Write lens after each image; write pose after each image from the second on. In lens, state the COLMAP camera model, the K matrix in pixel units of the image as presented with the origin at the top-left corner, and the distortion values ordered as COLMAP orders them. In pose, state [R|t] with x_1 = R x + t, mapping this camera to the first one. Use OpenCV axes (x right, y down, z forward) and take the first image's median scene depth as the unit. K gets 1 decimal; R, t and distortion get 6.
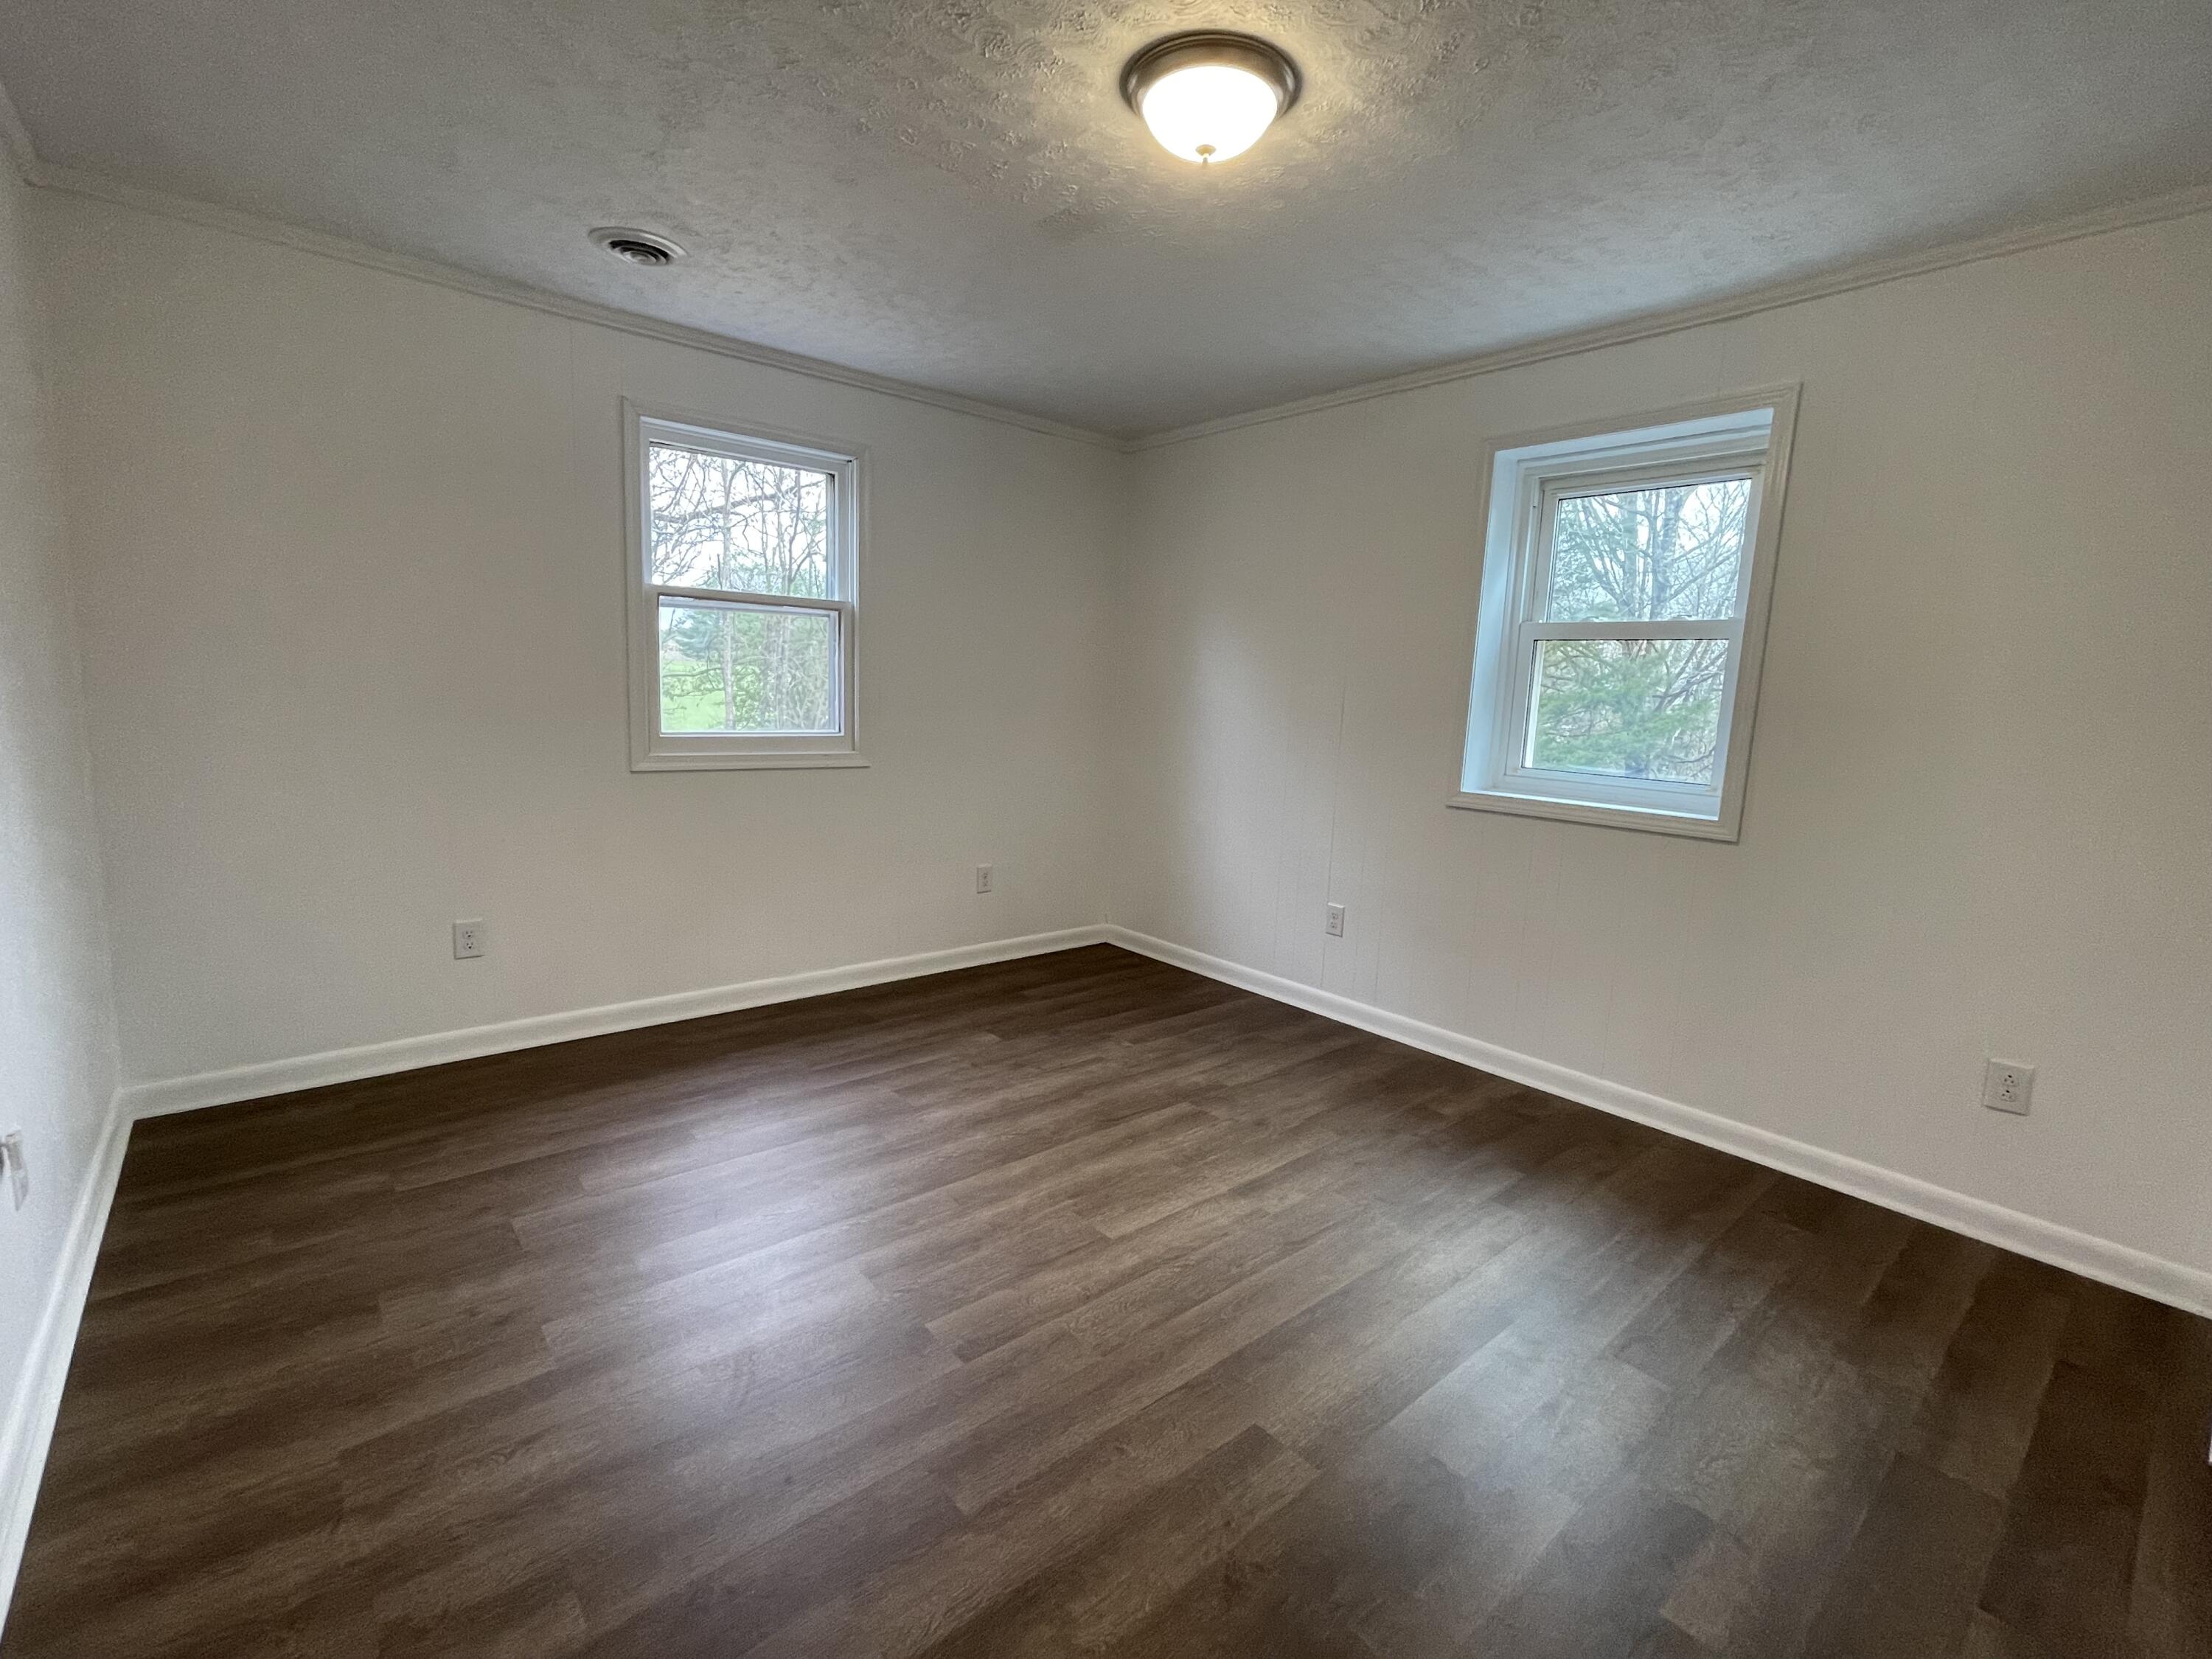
lens RADIAL K [[983.9, 0, 1093.6], [0, 983.9, 826.3], [0, 0, 1]] dist [0.002890, 0.000557]
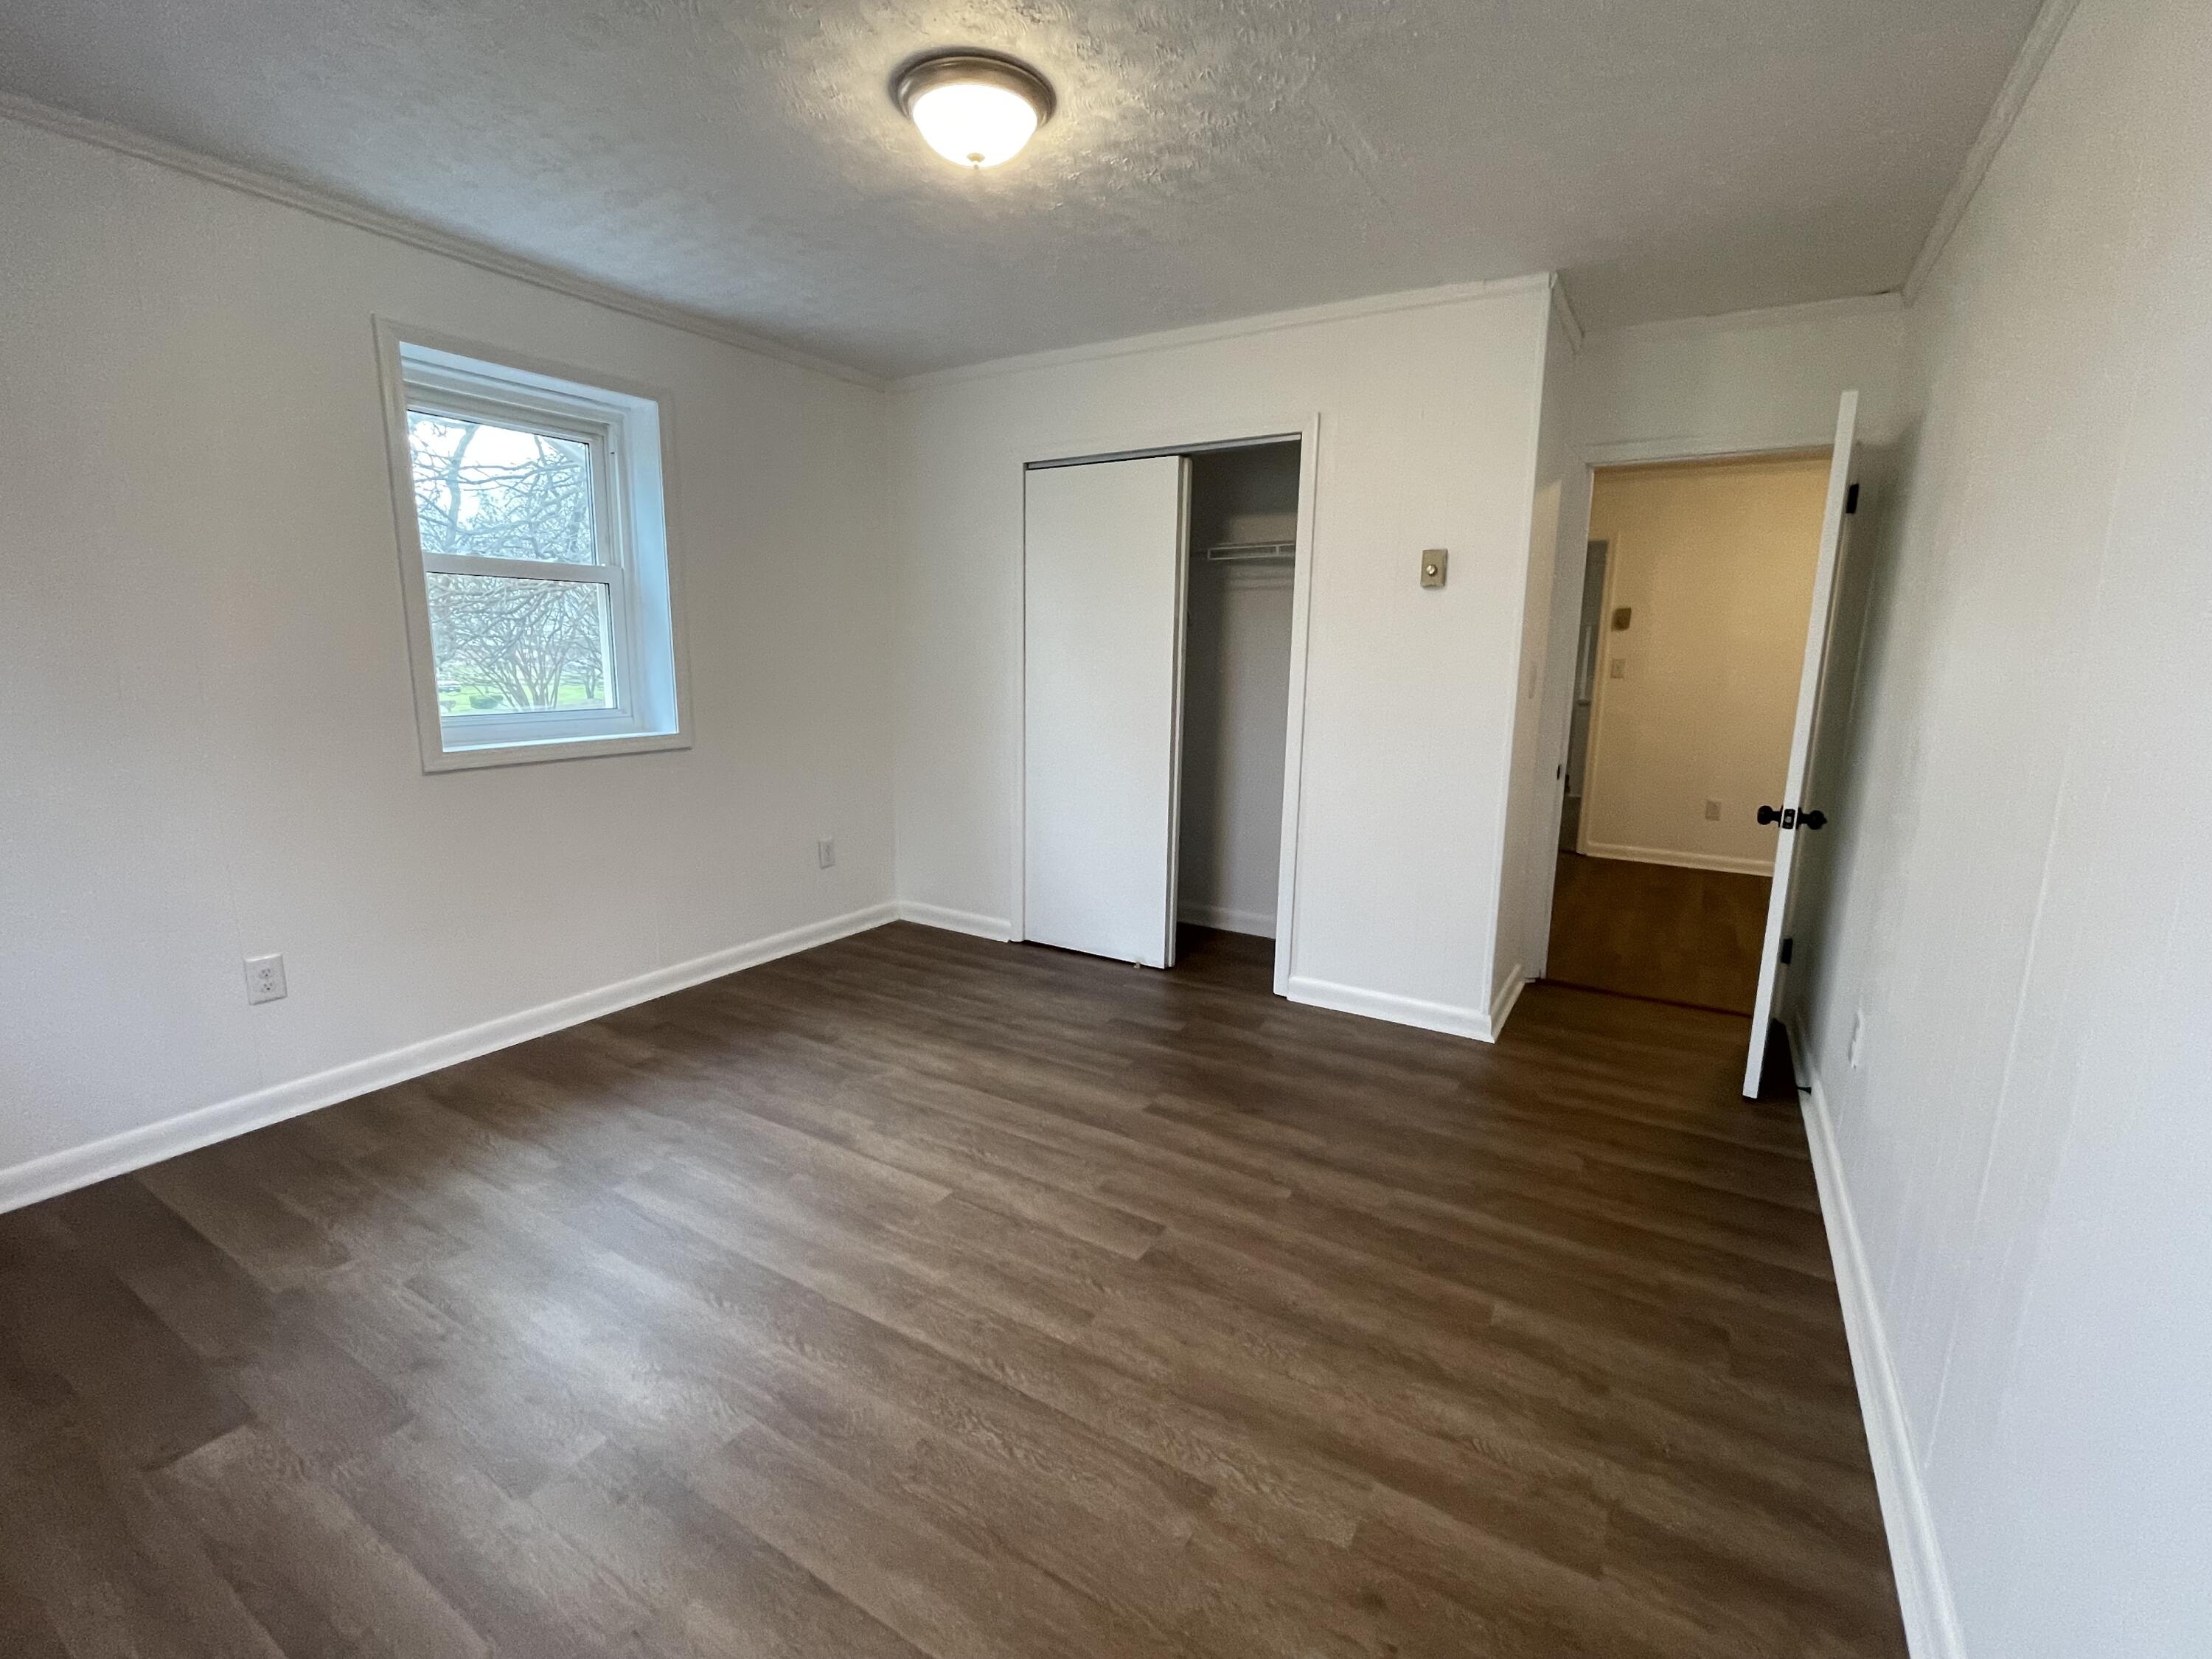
lens RADIAL K [[983.9, 0, 1093.6], [0, 983.9, 826.3], [0, 0, 1]] dist [0.002890, 0.000557]
pose [[-0.310624, -0.215565, 0.925767, -0.787609], [0.111076, 0.959041, 0.260582, -0.174725], [-0.944021, 0.183773, -0.273957, 0.938869]]
